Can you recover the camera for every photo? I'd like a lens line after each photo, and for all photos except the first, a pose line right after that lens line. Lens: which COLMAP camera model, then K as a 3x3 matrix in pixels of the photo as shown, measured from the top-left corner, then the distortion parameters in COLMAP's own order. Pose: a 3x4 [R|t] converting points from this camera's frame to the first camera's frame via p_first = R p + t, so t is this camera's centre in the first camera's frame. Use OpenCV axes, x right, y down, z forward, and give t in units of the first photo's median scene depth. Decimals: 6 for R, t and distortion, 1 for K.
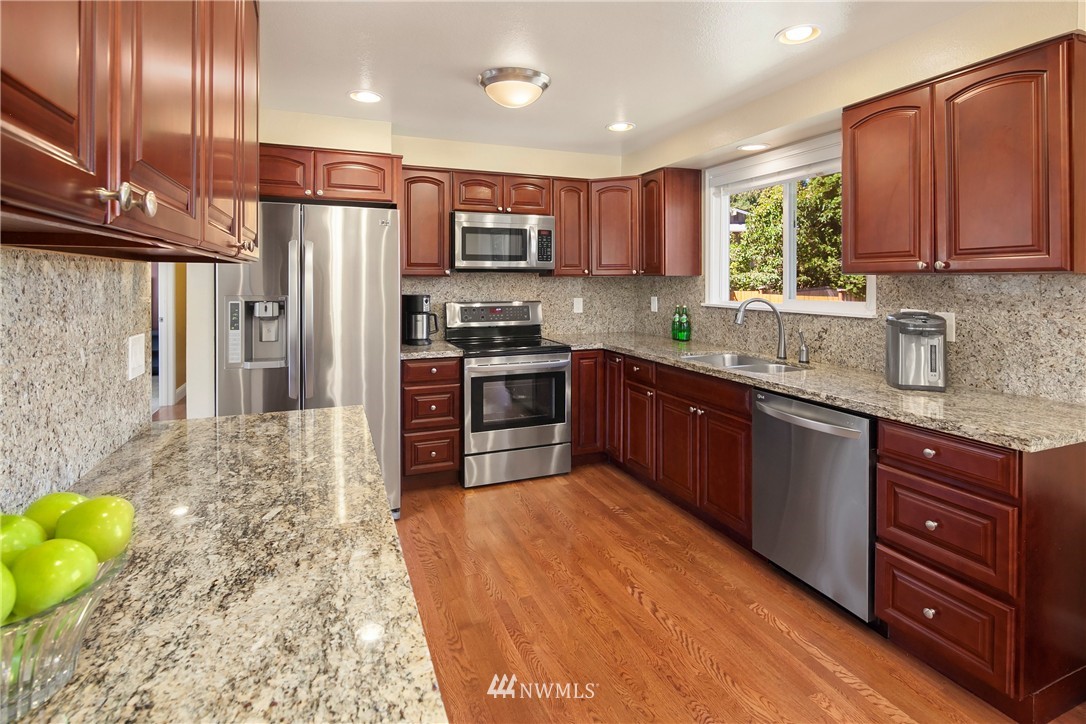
lens RADIAL K [[544.7, 0, 545.2], [0, 544.7, 355.4], [0, 0, 1]] dist [0.001273, 0.000170]
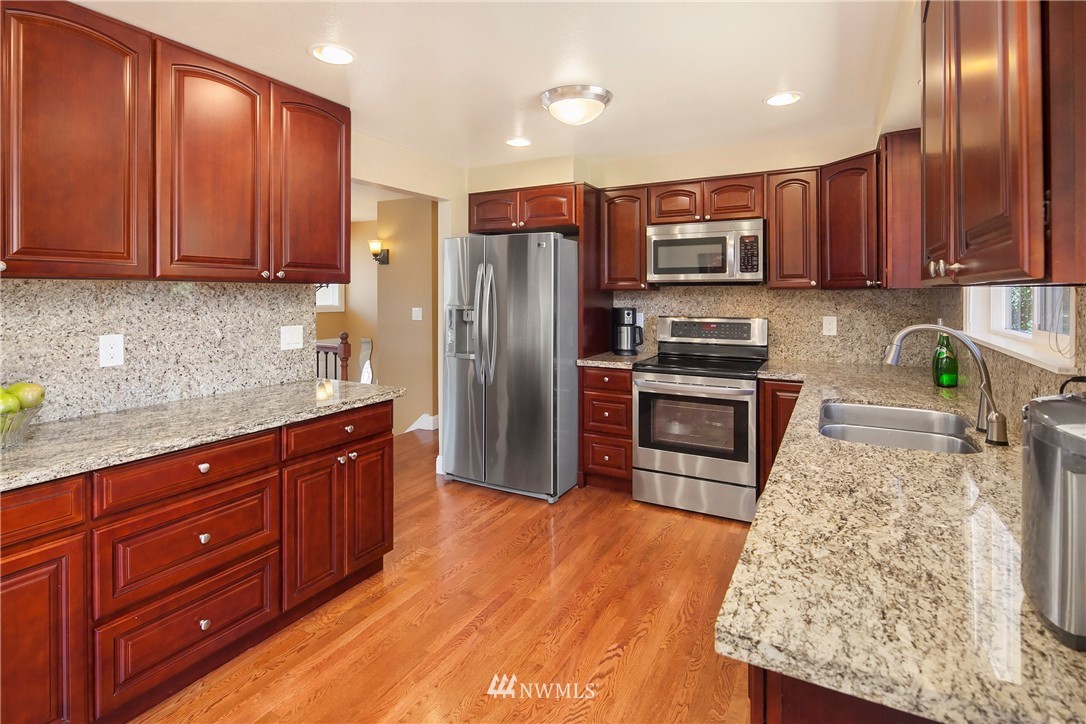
lens RADIAL K [[528.4, 0, 543.0], [0, 528.4, 362.0], [0, 0, 1]] dist [0.001373, 0.000066]
pose [[0.628906, 0.101533, -0.770823, 0.478255], [-0.104802, 0.993458, 0.045352, -0.037300], [0.770386, 0.052261, 0.635433, 0.236415]]
